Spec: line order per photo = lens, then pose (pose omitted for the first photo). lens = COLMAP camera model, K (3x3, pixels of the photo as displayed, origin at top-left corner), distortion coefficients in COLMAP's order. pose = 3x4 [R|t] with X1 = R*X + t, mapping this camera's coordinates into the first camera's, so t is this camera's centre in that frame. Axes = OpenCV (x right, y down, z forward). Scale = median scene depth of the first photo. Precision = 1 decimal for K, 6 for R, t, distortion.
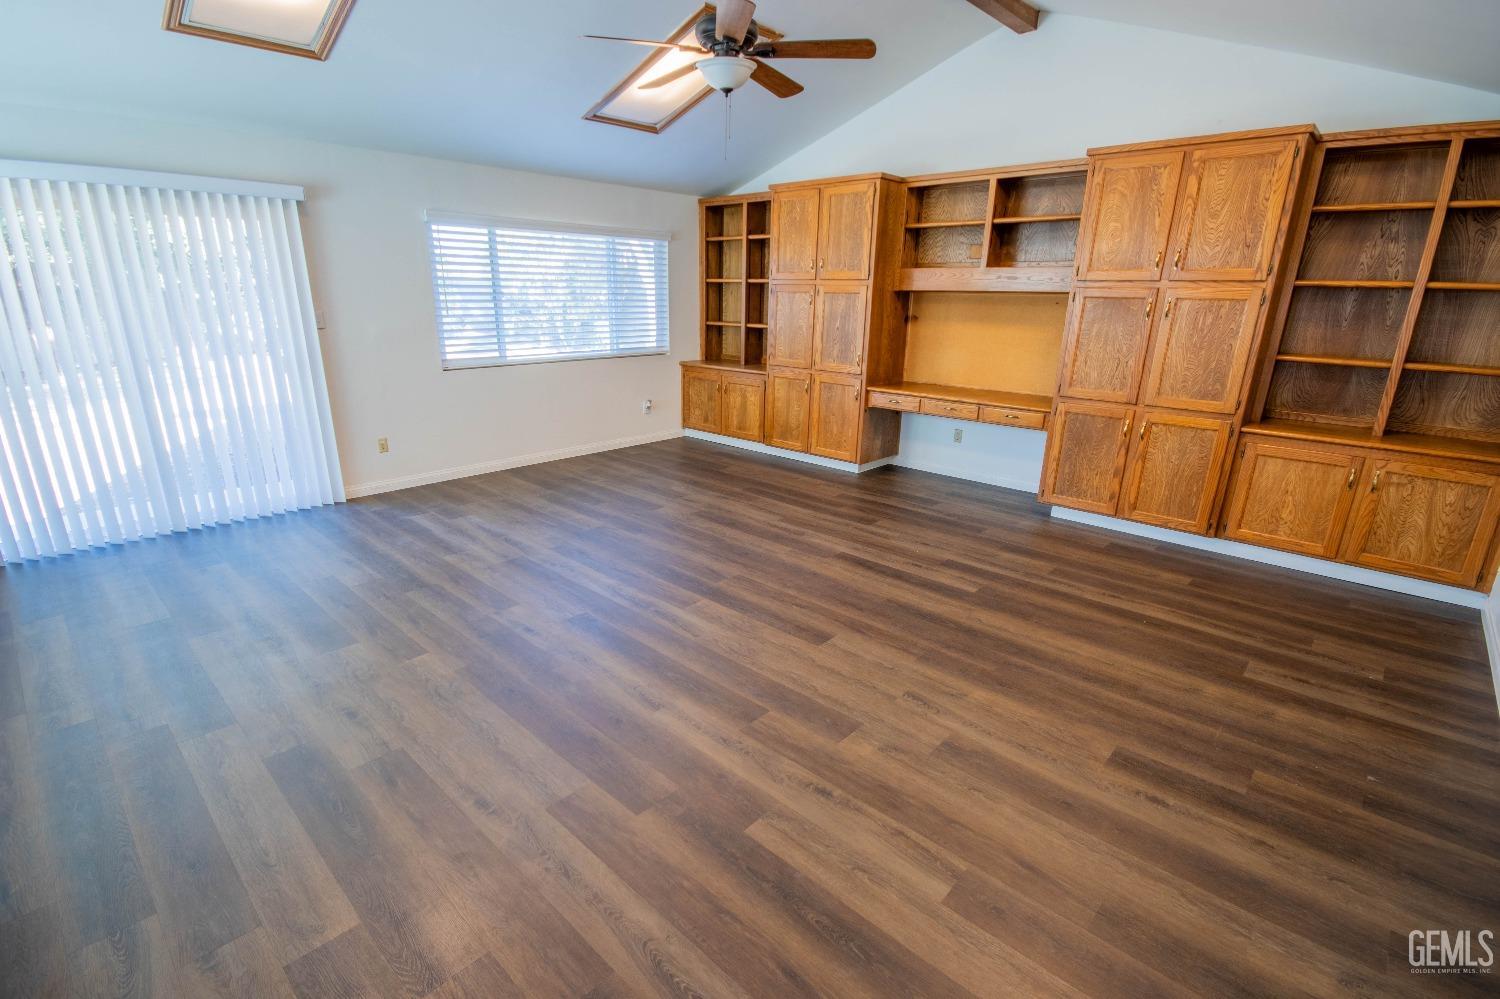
lens RADIAL K [[698.0, 0, 734.2], [0, 698.0, 513.3], [0, 0, 1]] dist [0.007991, -0.008357]
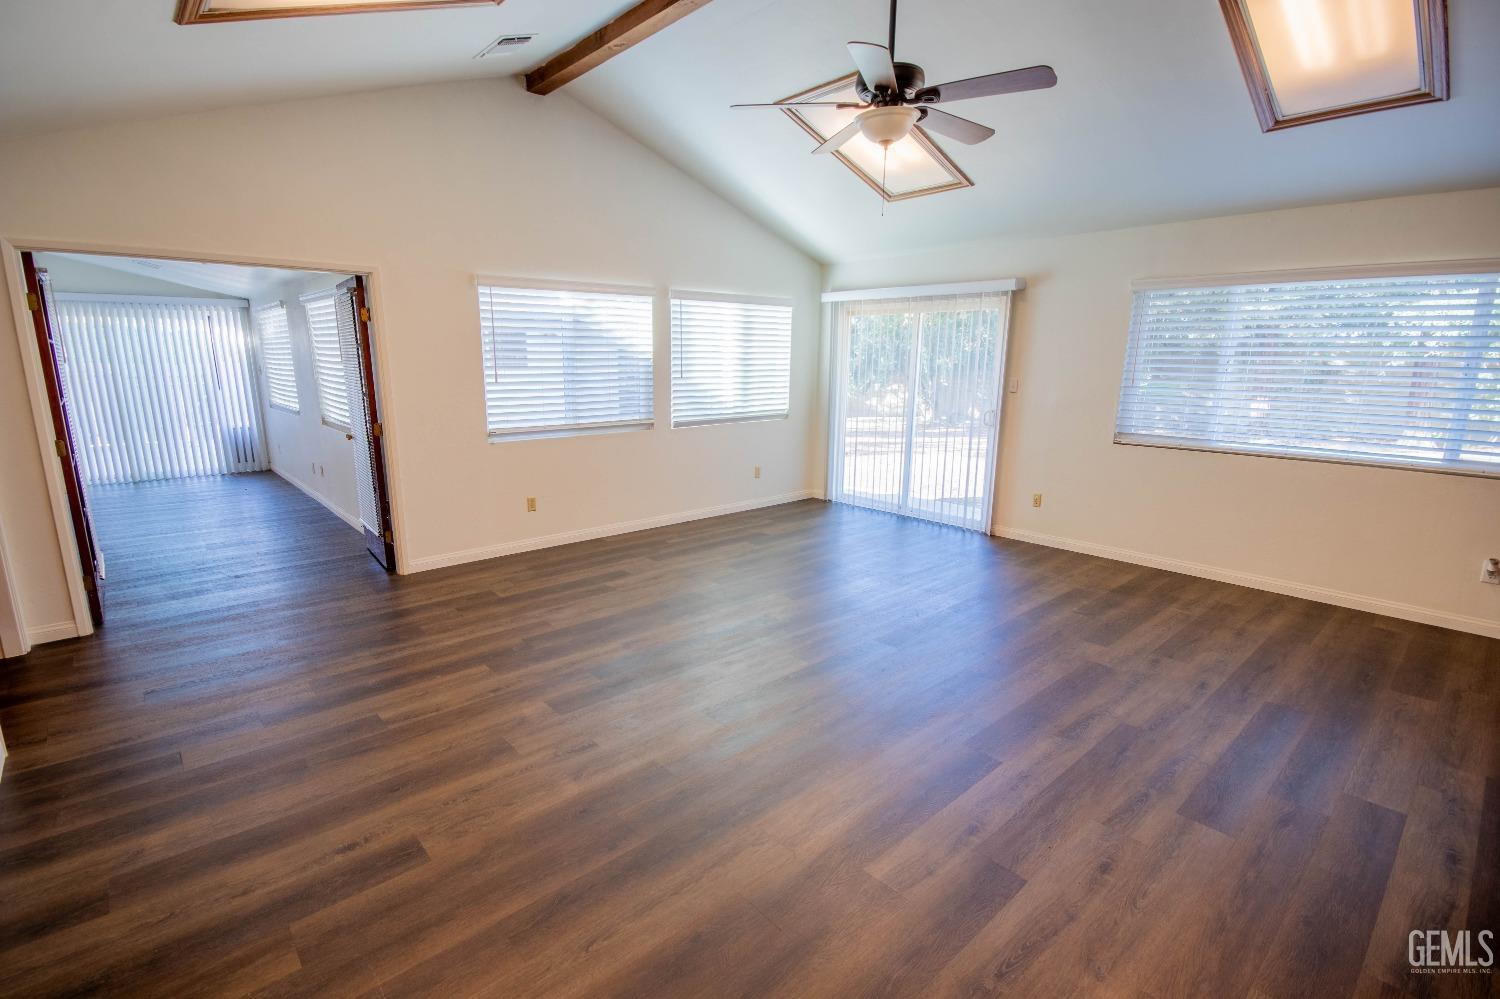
lens RADIAL K [[707.4, 0, 749.6], [0, 707.4, 521.1], [0, 0, 1]] dist [-0.005693, -0.000242]
pose [[-0.084940, 0.212282, -0.973510, 0.678124], [-0.311545, 0.922394, 0.228318, -0.198736], [0.946427, 0.322685, -0.012213, 0.665249]]
